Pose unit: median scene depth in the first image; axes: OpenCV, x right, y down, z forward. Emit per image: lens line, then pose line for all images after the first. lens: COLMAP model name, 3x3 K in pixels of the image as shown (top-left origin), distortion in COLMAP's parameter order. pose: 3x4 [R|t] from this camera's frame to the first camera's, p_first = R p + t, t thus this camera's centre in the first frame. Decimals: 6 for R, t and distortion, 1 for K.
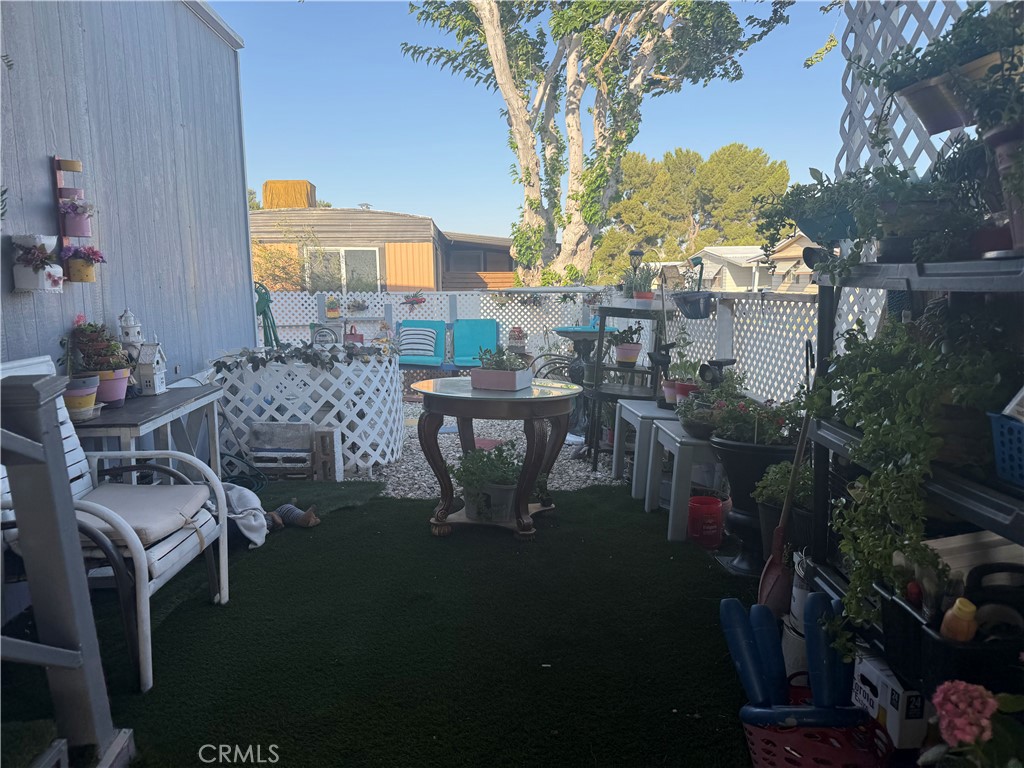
lens RADIAL K [[717.3, 0, 513.2], [0, 717.3, 380.3], [0, 0, 1]] dist [0.157371, -0.294281]
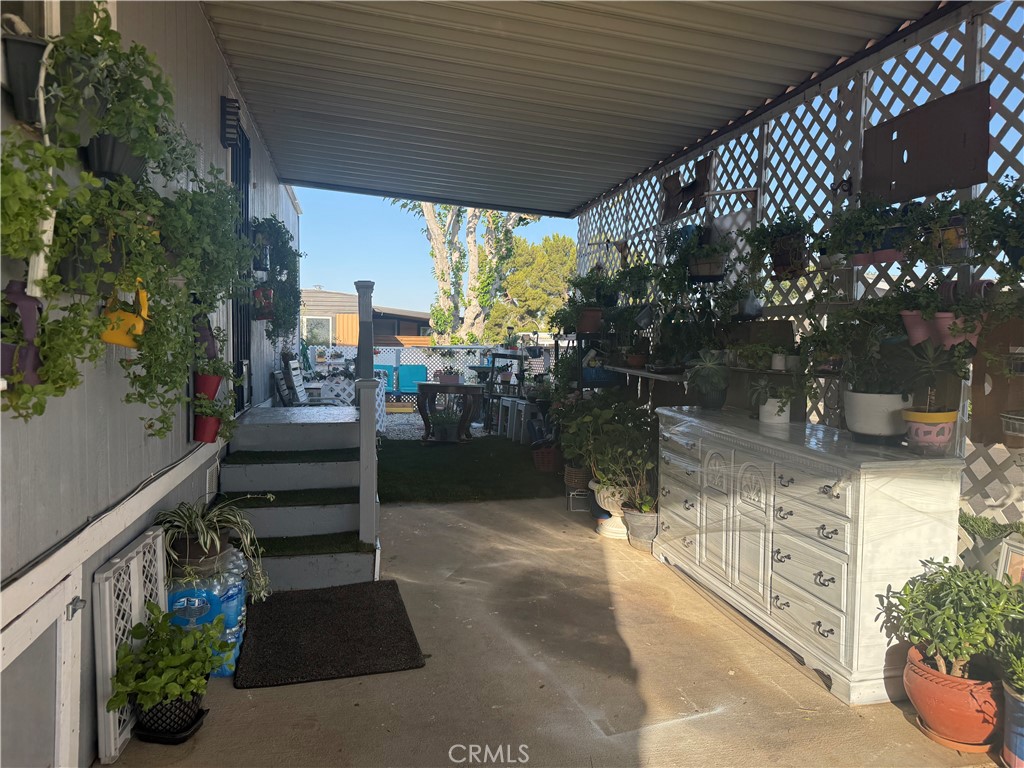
lens RADIAL K [[717.3, 0, 513.2], [0, 717.3, 380.3], [0, 0, 1]] dist [0.157371, -0.294281]
pose [[0.987531, 0.010598, 0.157070, -0.070368], [0.004069, 0.995680, -0.092761, 0.083209], [-0.157375, 0.092244, 0.983221, -0.505278]]
